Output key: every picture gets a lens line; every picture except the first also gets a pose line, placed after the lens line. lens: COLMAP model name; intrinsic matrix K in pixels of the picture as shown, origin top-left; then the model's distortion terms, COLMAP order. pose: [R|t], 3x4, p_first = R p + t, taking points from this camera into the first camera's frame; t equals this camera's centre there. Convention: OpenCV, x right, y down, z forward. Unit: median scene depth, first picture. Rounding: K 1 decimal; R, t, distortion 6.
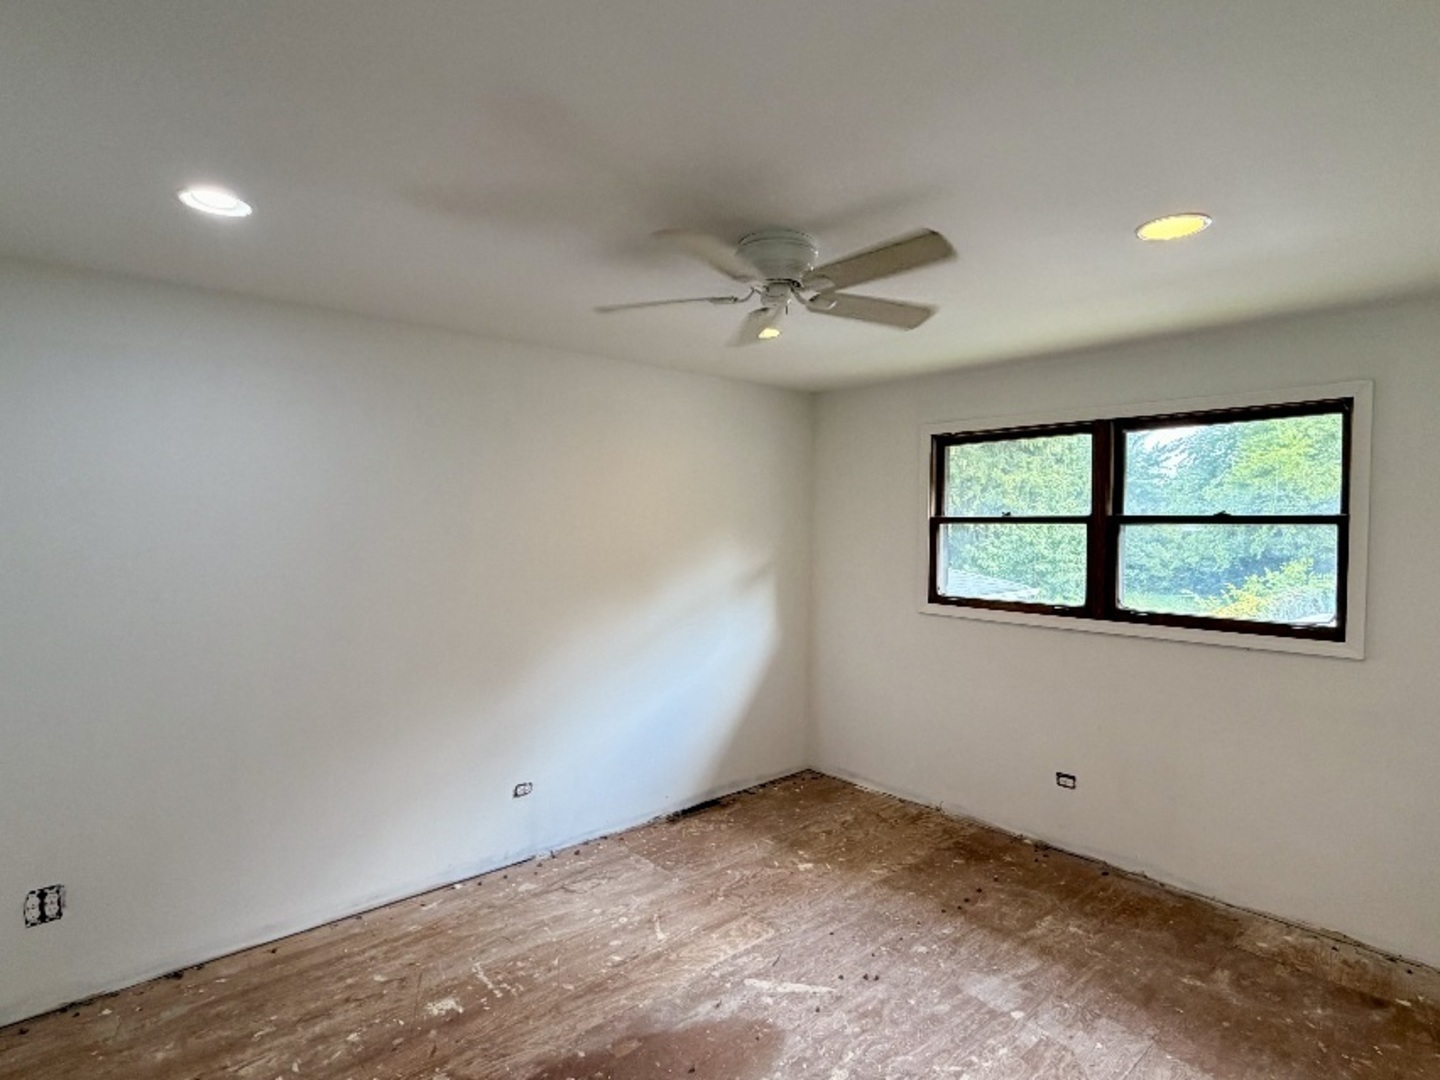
lens RADIAL K [[771.9, 0, 720.0], [0, 771.9, 540.0], [0, 0, 1]] dist [-0.001494, 0.000007]
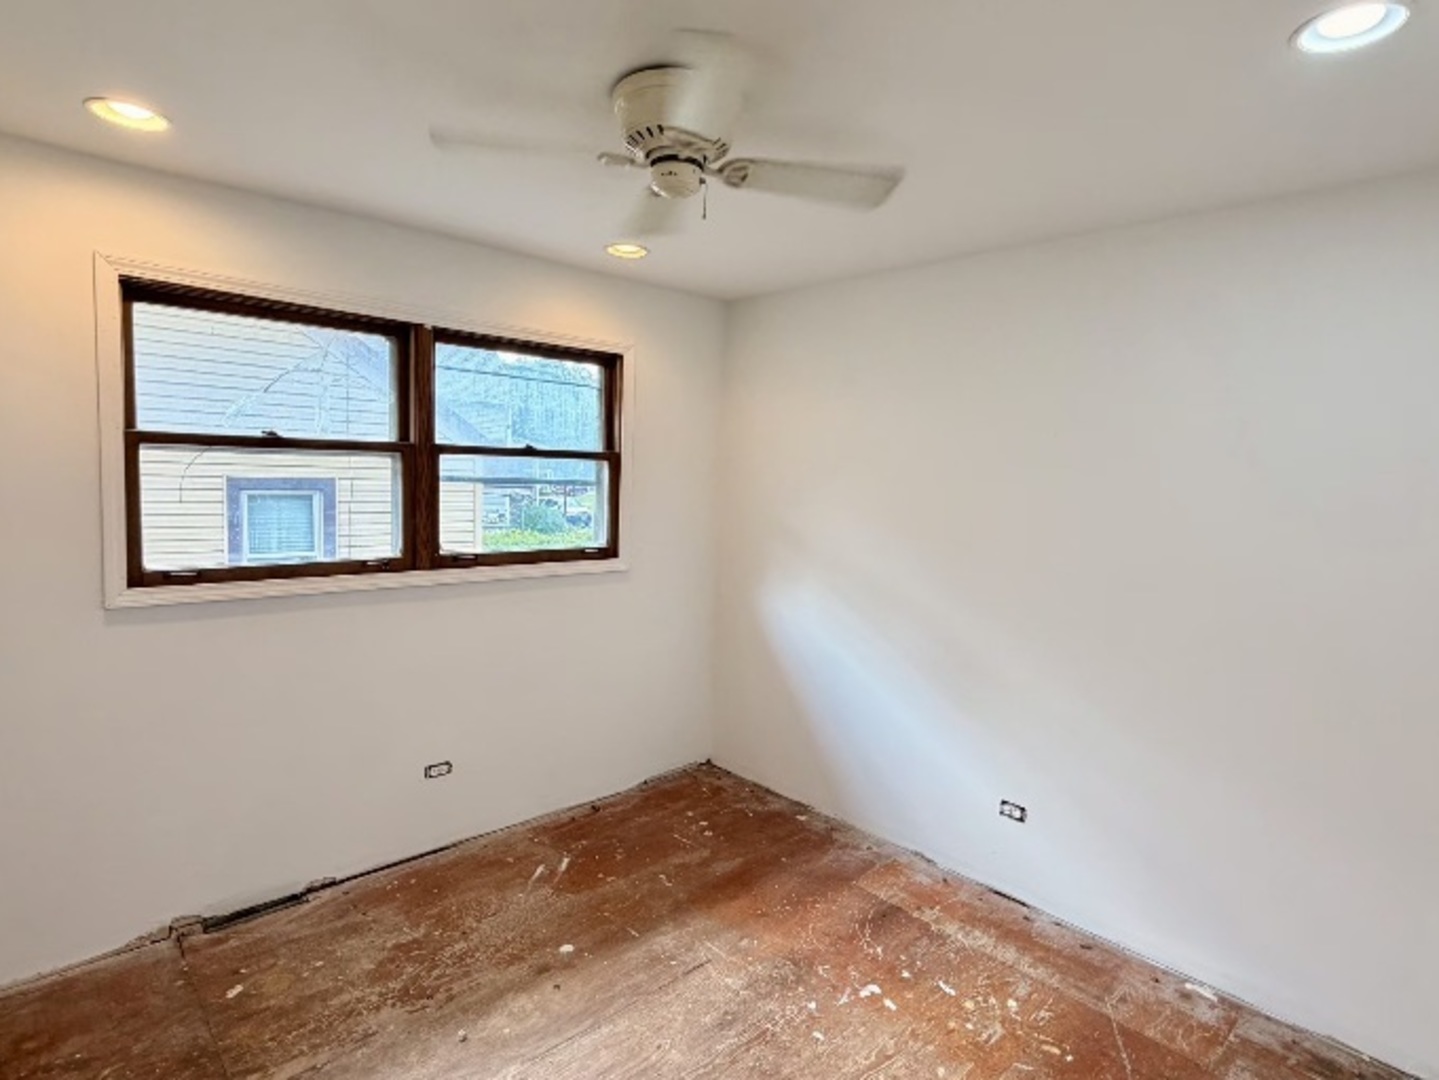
lens RADIAL K [[771.4, 0, 719.5], [0, 771.4, 540.0], [0, 0, 1]] dist [-0.001494, 0.000007]
pose [[0.001528, -0.102958, 0.994685, -0.321848], [-0.015568, 0.994563, 0.102969, -0.019018], [-0.999878, -0.015643, -0.000083, 0.674996]]
